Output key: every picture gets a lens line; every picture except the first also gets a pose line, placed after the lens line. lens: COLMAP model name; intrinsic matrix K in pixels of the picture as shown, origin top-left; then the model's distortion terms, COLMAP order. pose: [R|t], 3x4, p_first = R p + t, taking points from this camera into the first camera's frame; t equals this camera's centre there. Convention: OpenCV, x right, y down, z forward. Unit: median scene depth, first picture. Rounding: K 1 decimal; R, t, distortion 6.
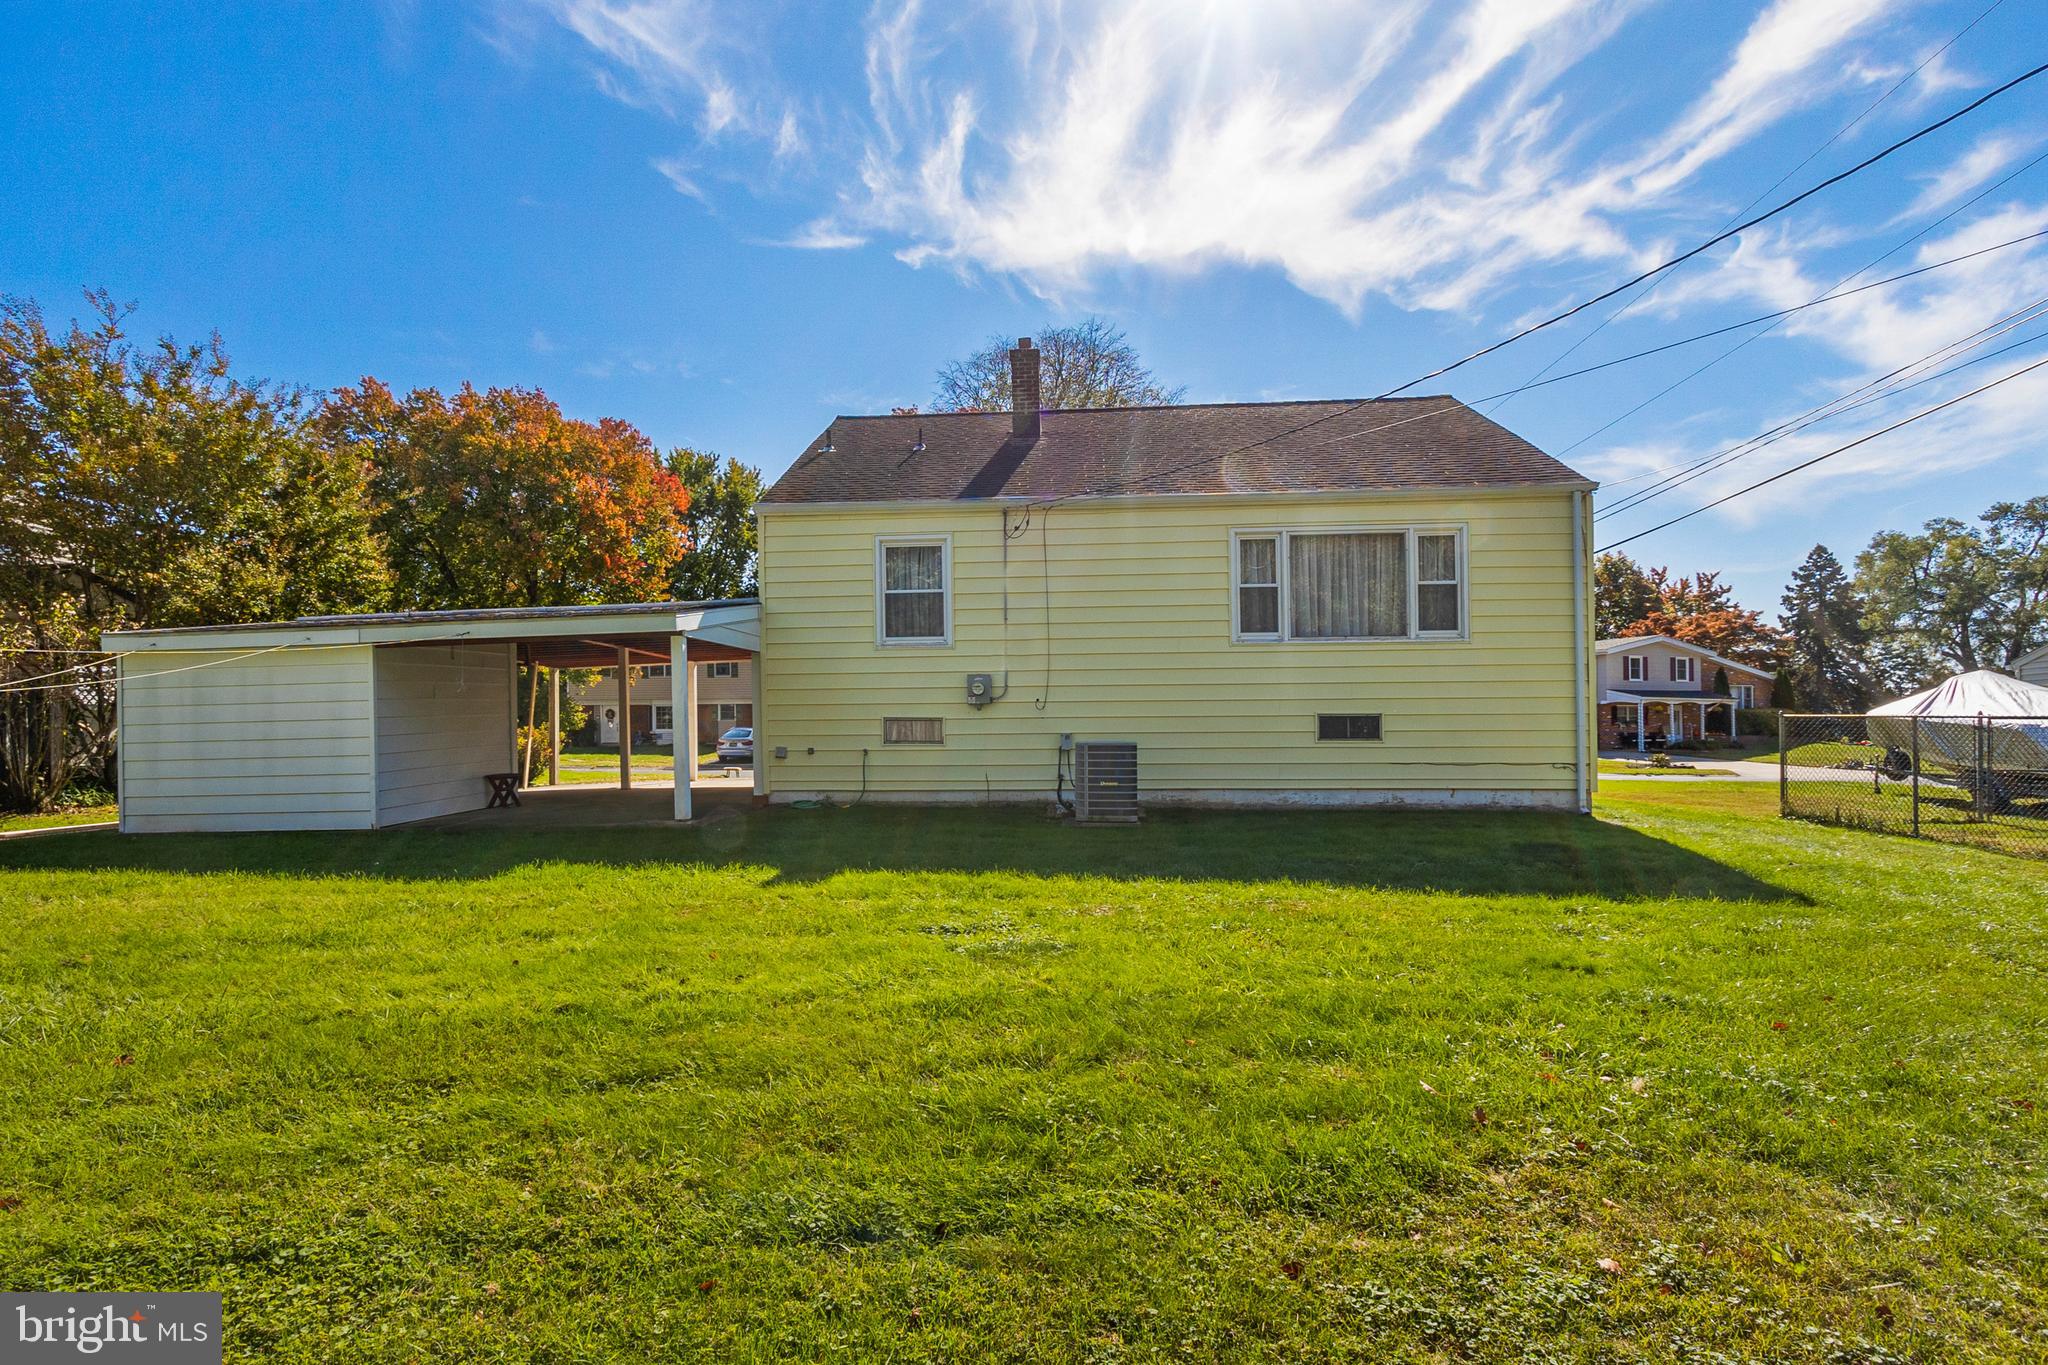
lens RADIAL K [[1003.9, 0, 1023.1], [0, 1003.9, 729.9], [0, 0, 1]] dist [0.001081, 0.000068]
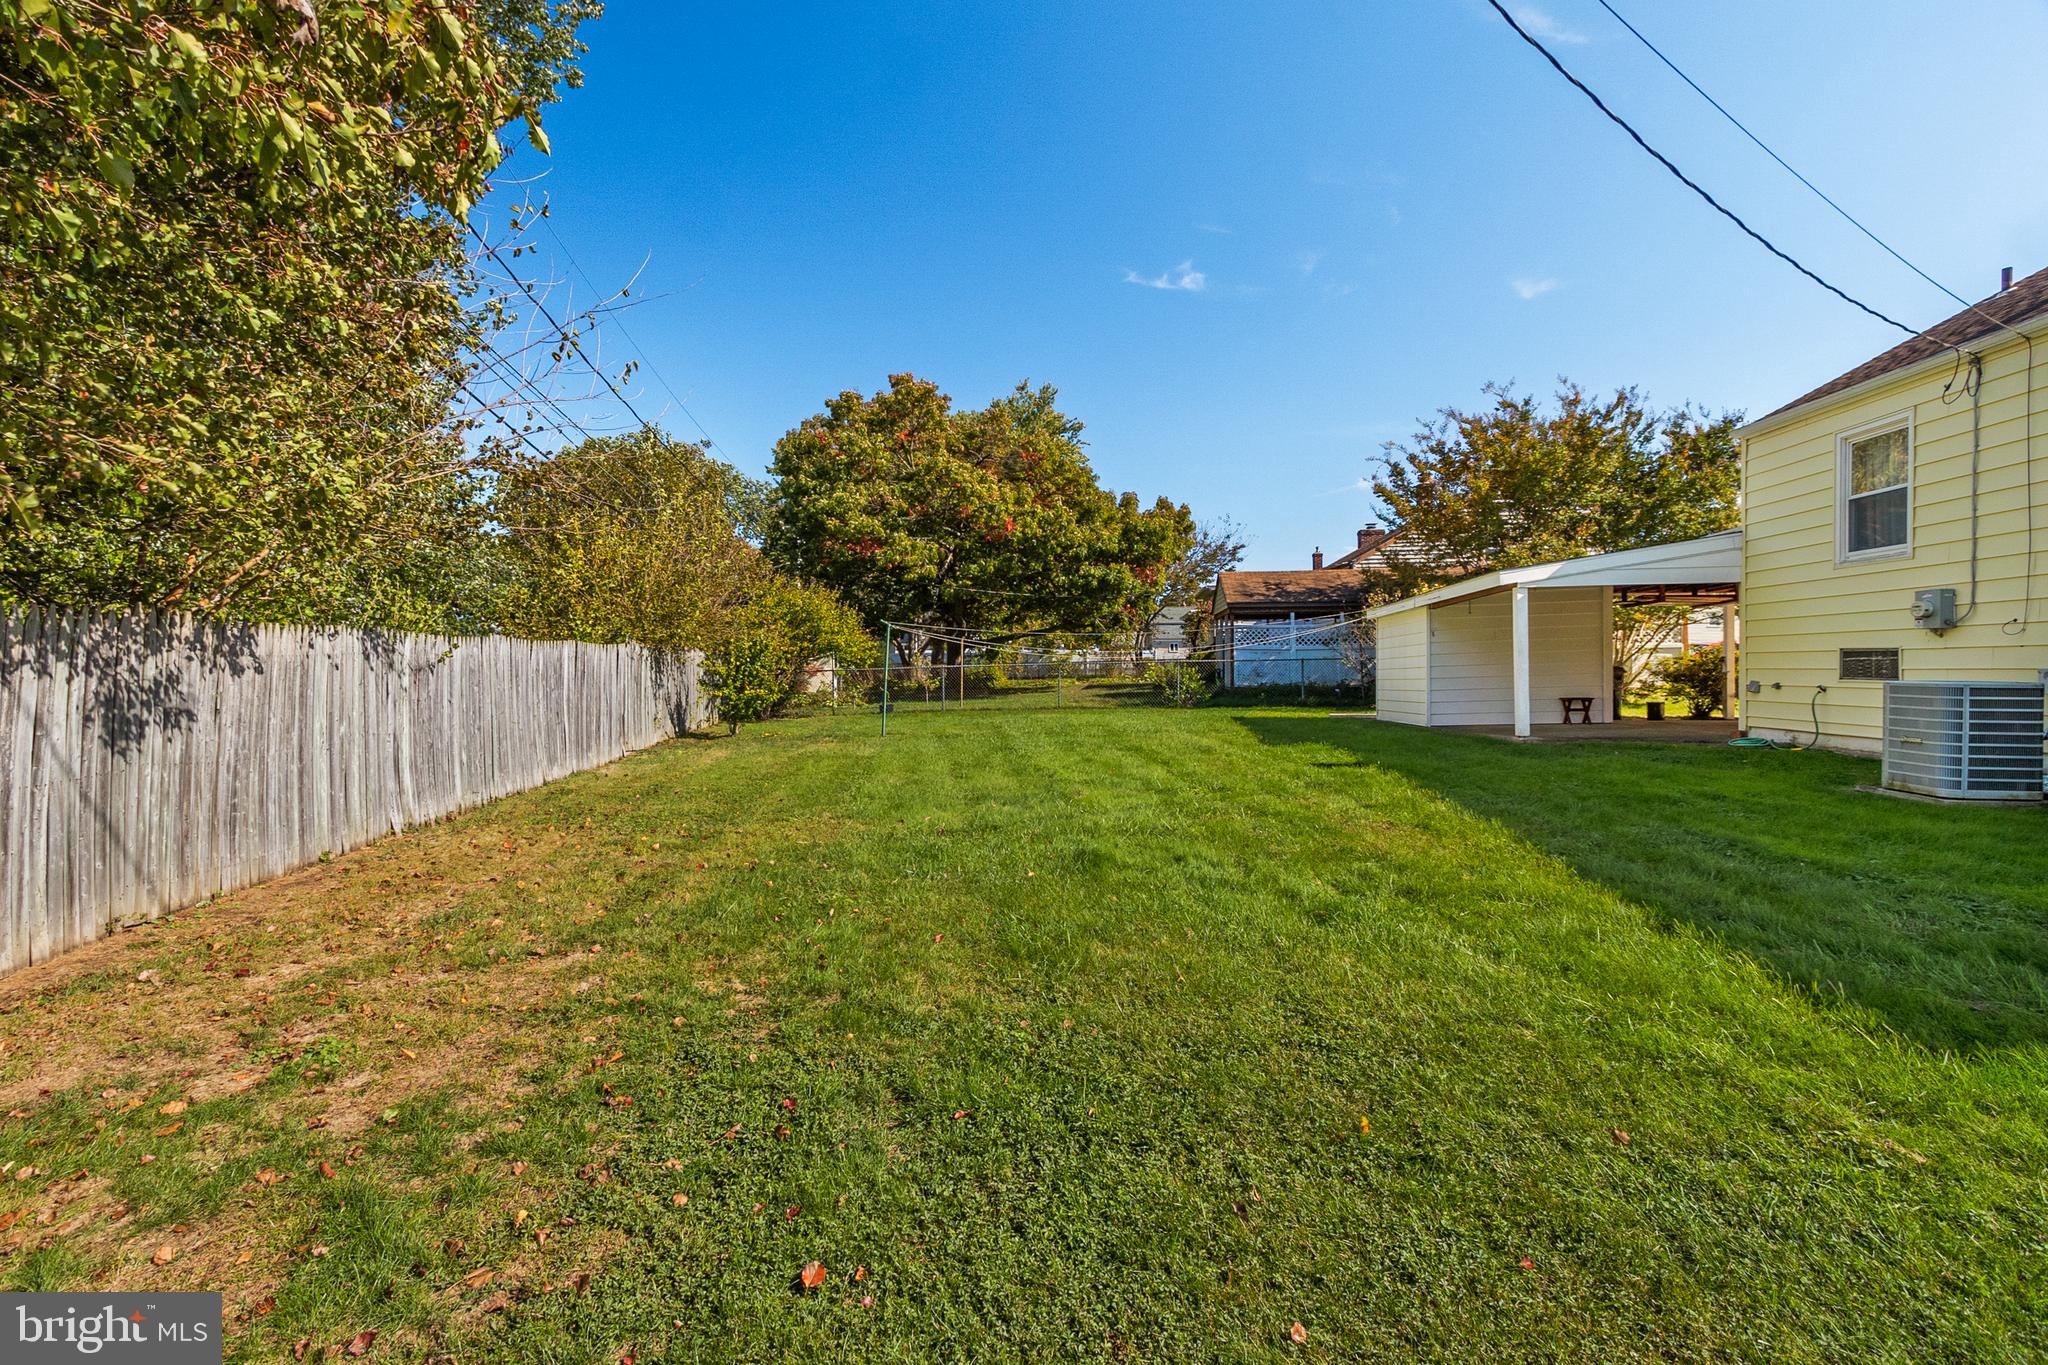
lens RADIAL K [[939.8, 0, 998.6], [0, 939.8, 661.4], [0, 0, 1]] dist [-0.001747, 0.000063]
pose [[-0.015897, 0.001385, -0.999873, 0.683862], [0.001242, 0.999998, 0.001365, -0.003331], [0.999873, -0.001220, -0.015898, 0.318298]]
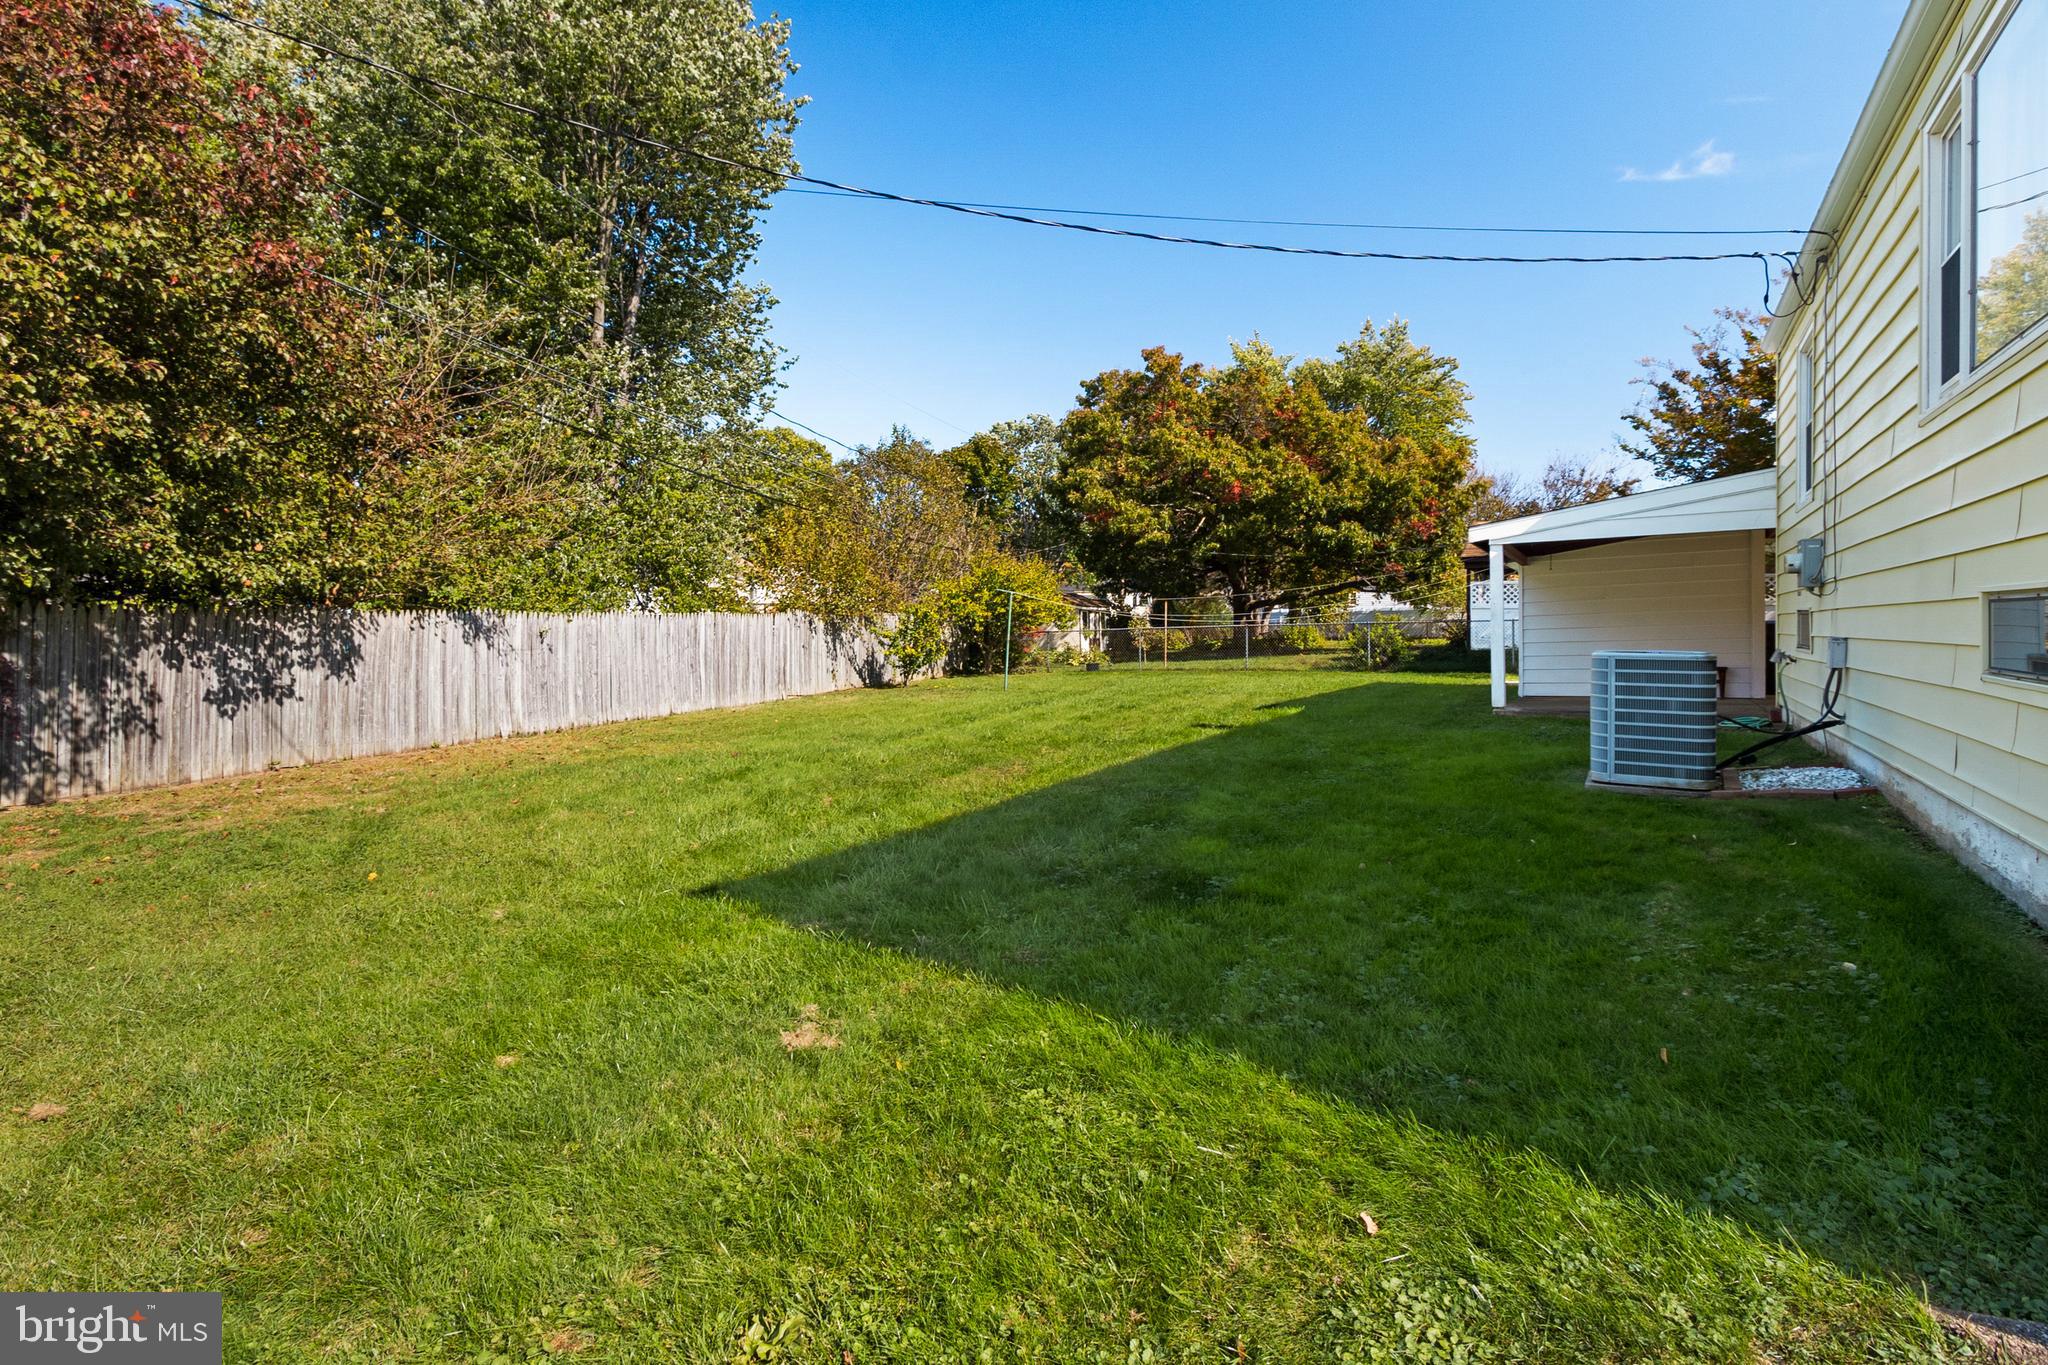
lens RADIAL K [[936.3, 0, 1023.4], [0, 936.3, 664.2], [0, 0, 1]] dist [0.002781, 0.000107]
pose [[-0.461314, 0.046009, -0.886043, 0.701451], [0.008296, 0.998835, 0.047546, -0.009781], [0.887198, 0.014583, -0.461158, 0.850823]]
